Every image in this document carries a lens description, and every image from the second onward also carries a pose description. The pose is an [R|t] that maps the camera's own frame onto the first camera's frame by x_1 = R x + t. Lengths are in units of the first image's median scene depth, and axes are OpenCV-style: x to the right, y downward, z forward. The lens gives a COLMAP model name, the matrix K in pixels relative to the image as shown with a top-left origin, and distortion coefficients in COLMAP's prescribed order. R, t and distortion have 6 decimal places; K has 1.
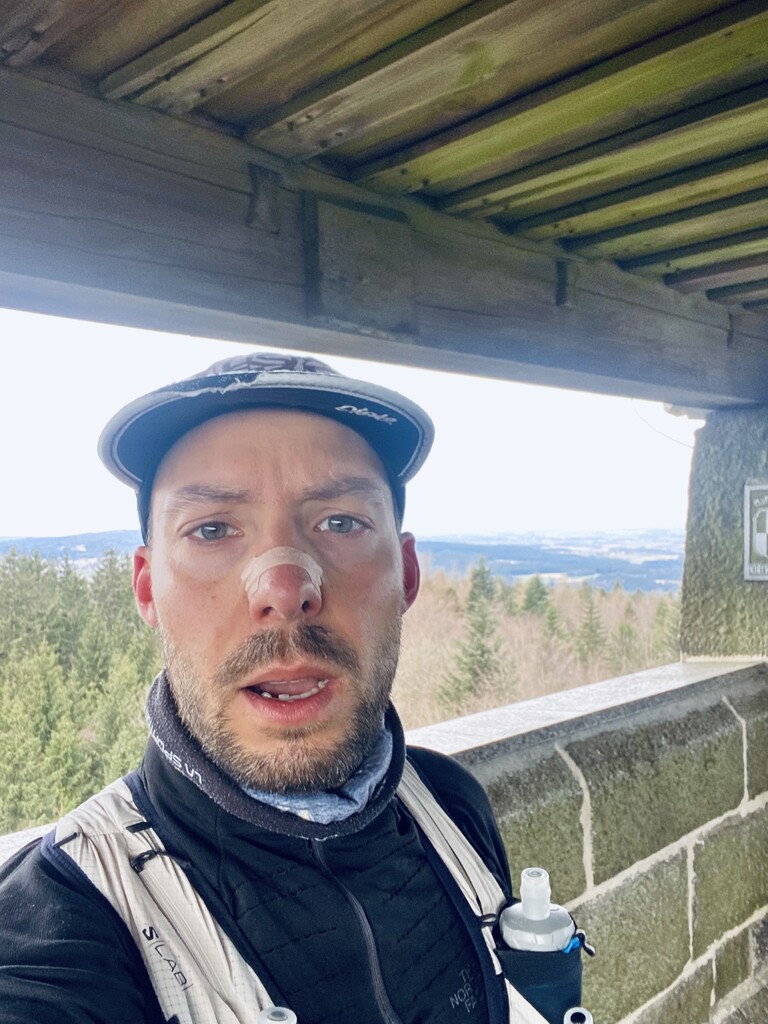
lens RADIAL K [[900.2, 0, 384.0], [0, 900.2, 512.0], [0, 0, 1]] dist [0.002218, -0.097830]
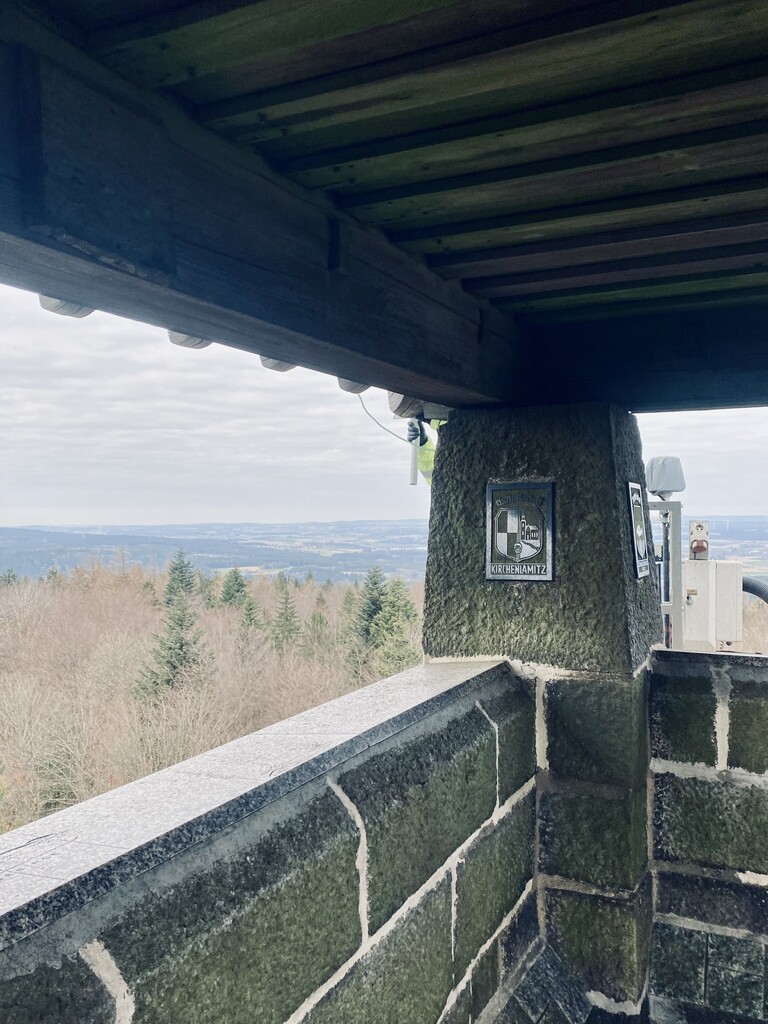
lens RADIAL K [[843.1, 0, 385.2], [0, 843.1, 529.8], [0, 0, 1]] dist [0.073636, -0.157765]
pose [[0.938525, 0.006064, 0.345159, -0.033482], [-0.015261, 0.999597, 0.023935, 0.000001], [-0.344875, -0.027732, 0.938239, 0.193819]]
